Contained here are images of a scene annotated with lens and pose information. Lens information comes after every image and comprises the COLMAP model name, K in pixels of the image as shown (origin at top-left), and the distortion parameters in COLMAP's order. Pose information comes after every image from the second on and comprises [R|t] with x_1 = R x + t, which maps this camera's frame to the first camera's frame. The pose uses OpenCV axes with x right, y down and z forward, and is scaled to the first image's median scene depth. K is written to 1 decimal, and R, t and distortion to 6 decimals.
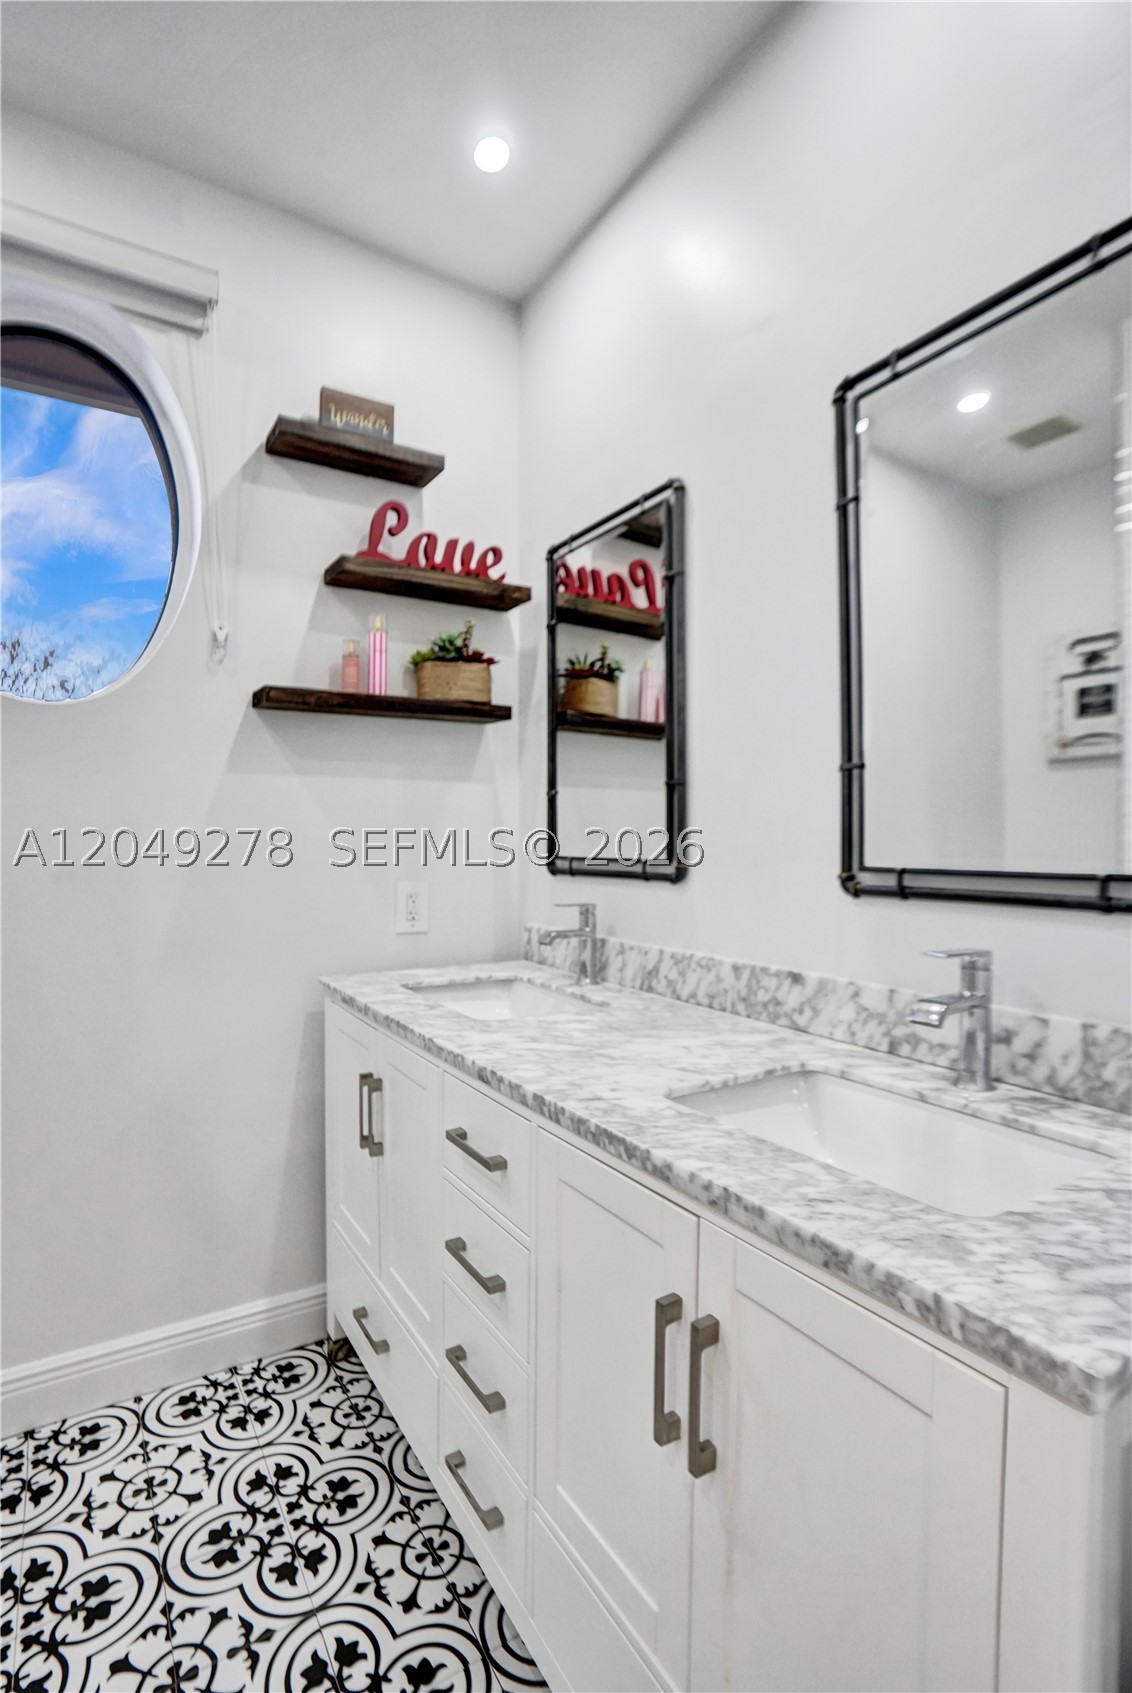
lens RADIAL K [[829.4, 0, 566.0], [0, 829.4, 846.5], [0, 0, 1]] dist [-0.066365, 0.025601]
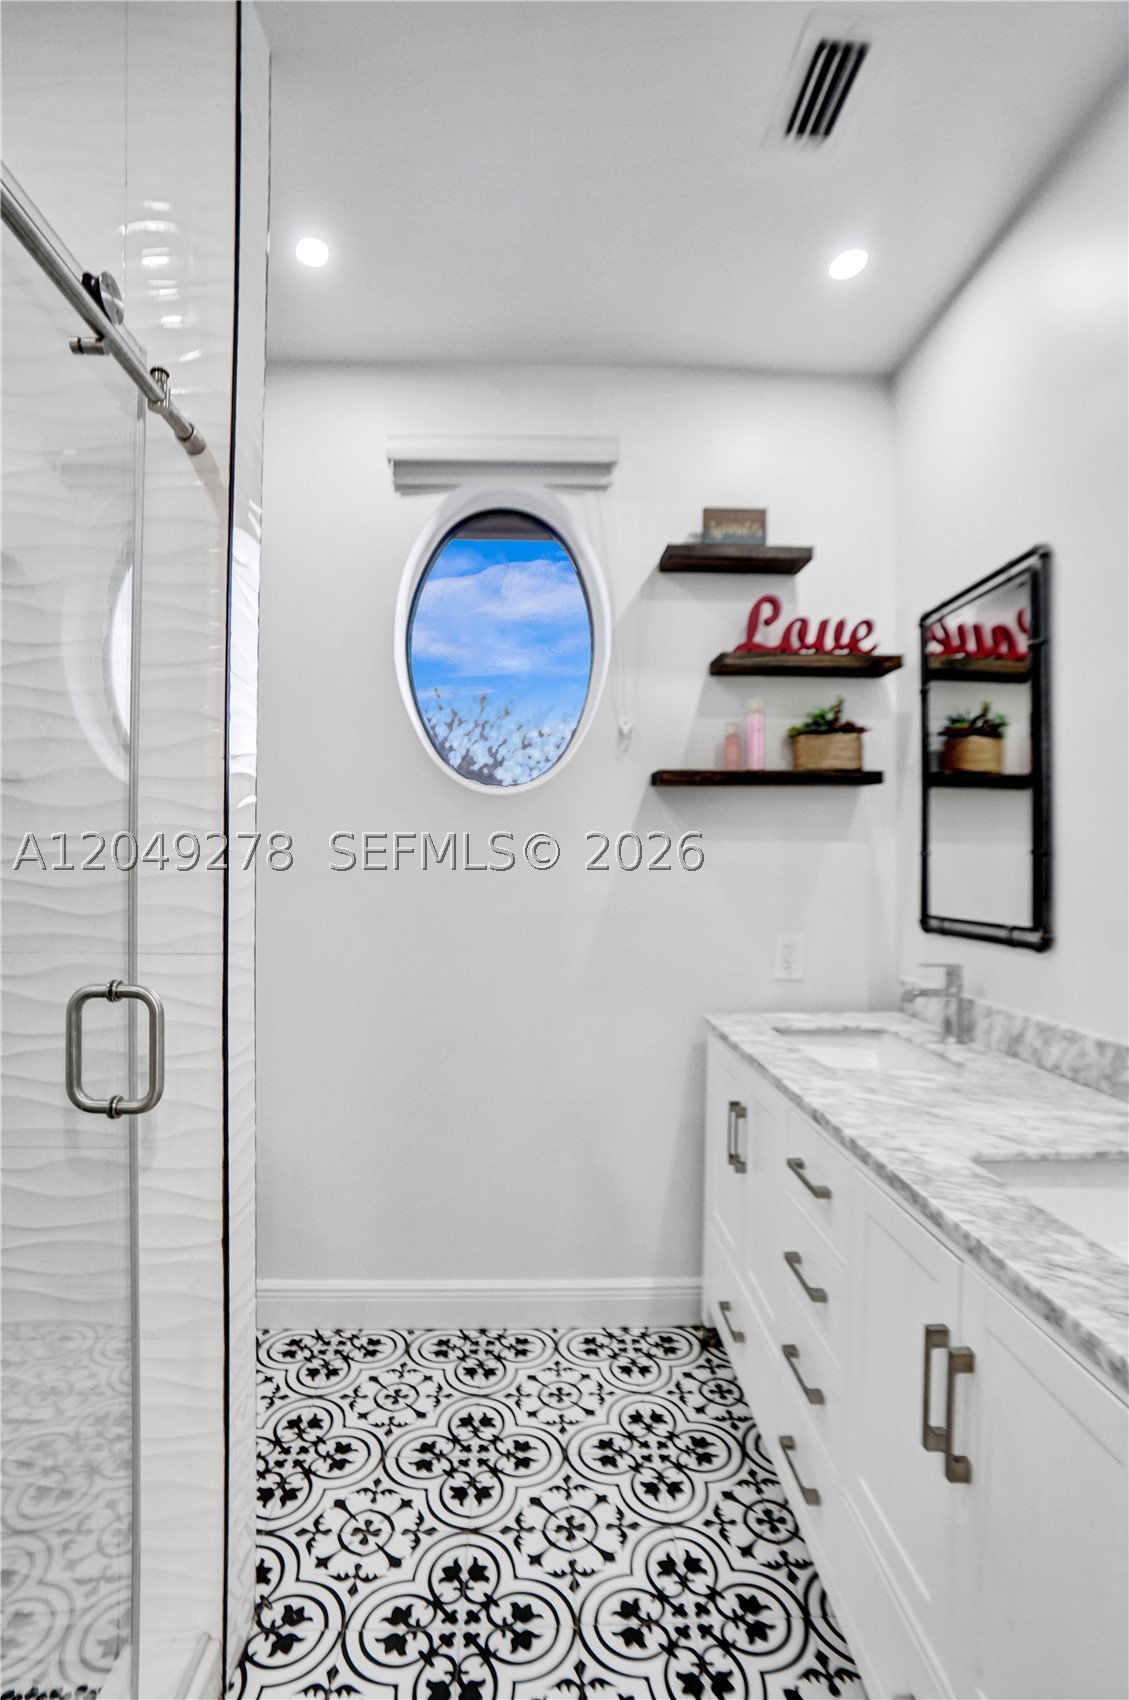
lens RADIAL K [[897.4, 0, 564.5], [0, 897.4, 850.0], [0, 0, 1]] dist [-0.014096, 0.001301]
pose [[0.872710, 0.002250, -0.488233, 0.168402], [-0.003049, 0.999995, -0.000842, -0.081644], [0.488229, 0.002224, 0.872713, -0.238686]]
